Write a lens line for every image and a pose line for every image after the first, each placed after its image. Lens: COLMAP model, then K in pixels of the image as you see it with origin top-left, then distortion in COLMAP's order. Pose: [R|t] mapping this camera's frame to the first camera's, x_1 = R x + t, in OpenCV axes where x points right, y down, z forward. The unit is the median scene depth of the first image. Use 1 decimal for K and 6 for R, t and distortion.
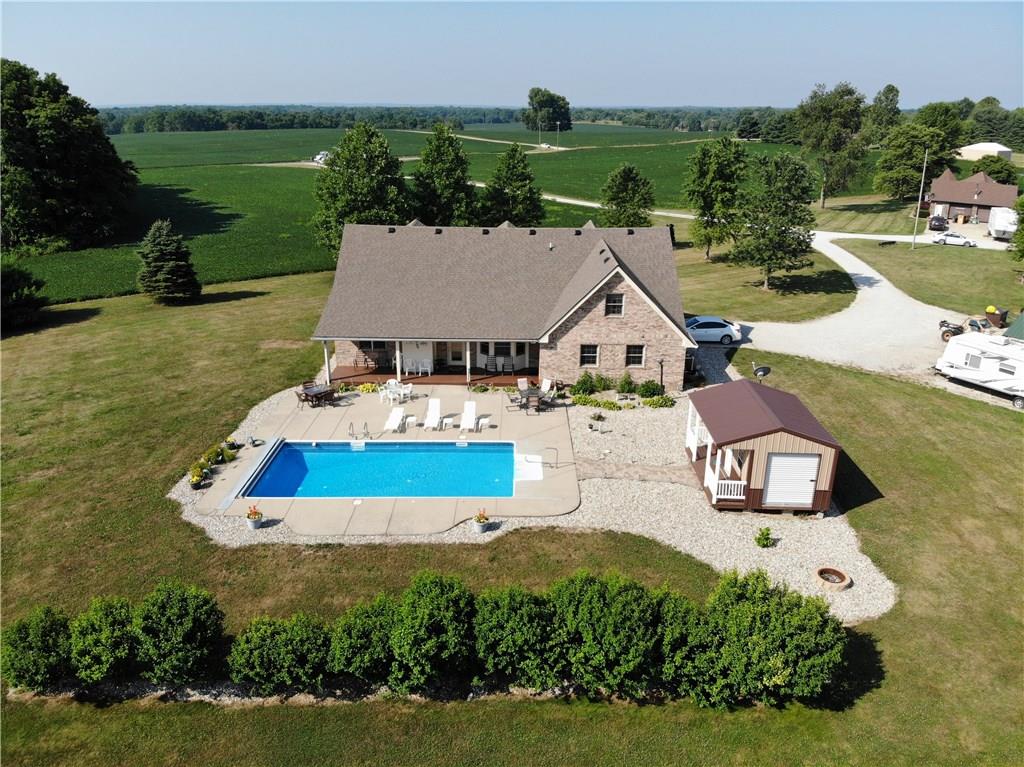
lens RADIAL K [[736.3, 0, 521.1], [0, 736.3, 362.3], [0, 0, 1]] dist [0.133210, -0.298517]
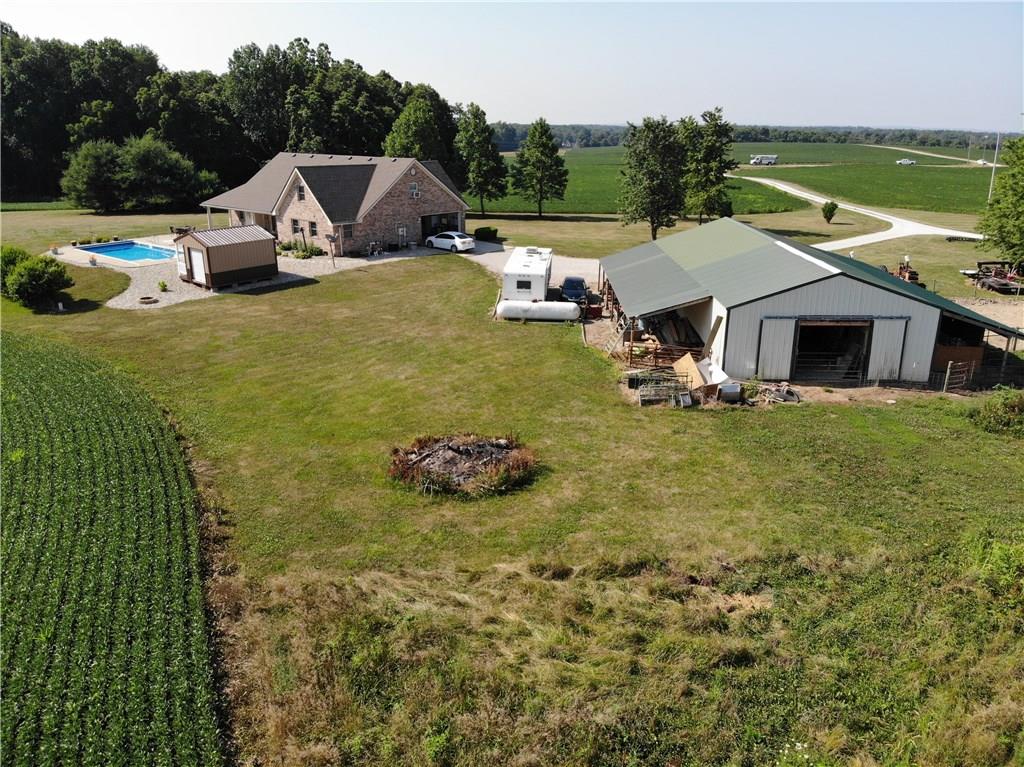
lens RADIAL K [[738.0, 0, 515.3], [0, 738.0, 382.2], [0, 0, 1]] dist [0.073100, -0.180250]
pose [[0.772768, 0.201869, -0.601729, 1.473397], [-0.206227, 0.976490, 0.062749, 0.117197], [0.600250, 0.075603, 0.796231, 0.042938]]
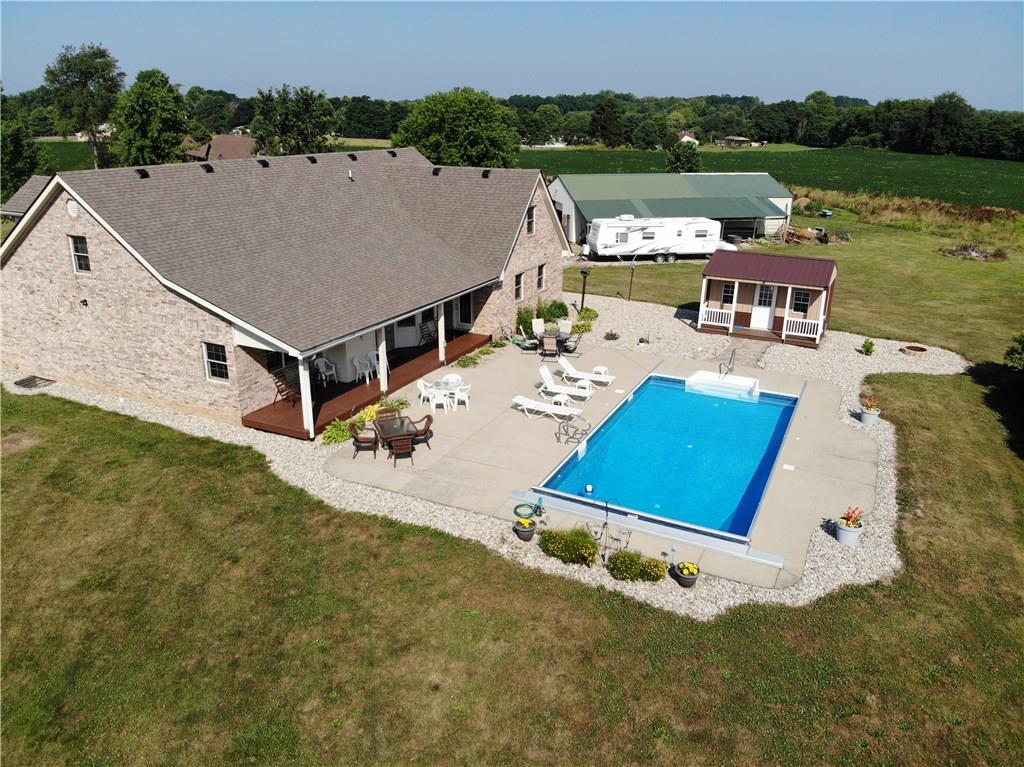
lens RADIAL K [[736.3, 0, 521.1], [0, 736.3, 362.3], [0, 0, 1]] dist [0.133210, -0.298517]
pose [[0.433907, -0.286257, 0.854273, -0.652216], [0.275721, 0.944881, 0.176572, -0.075944], [-0.857731, 0.158925, 0.488918, 0.599217]]
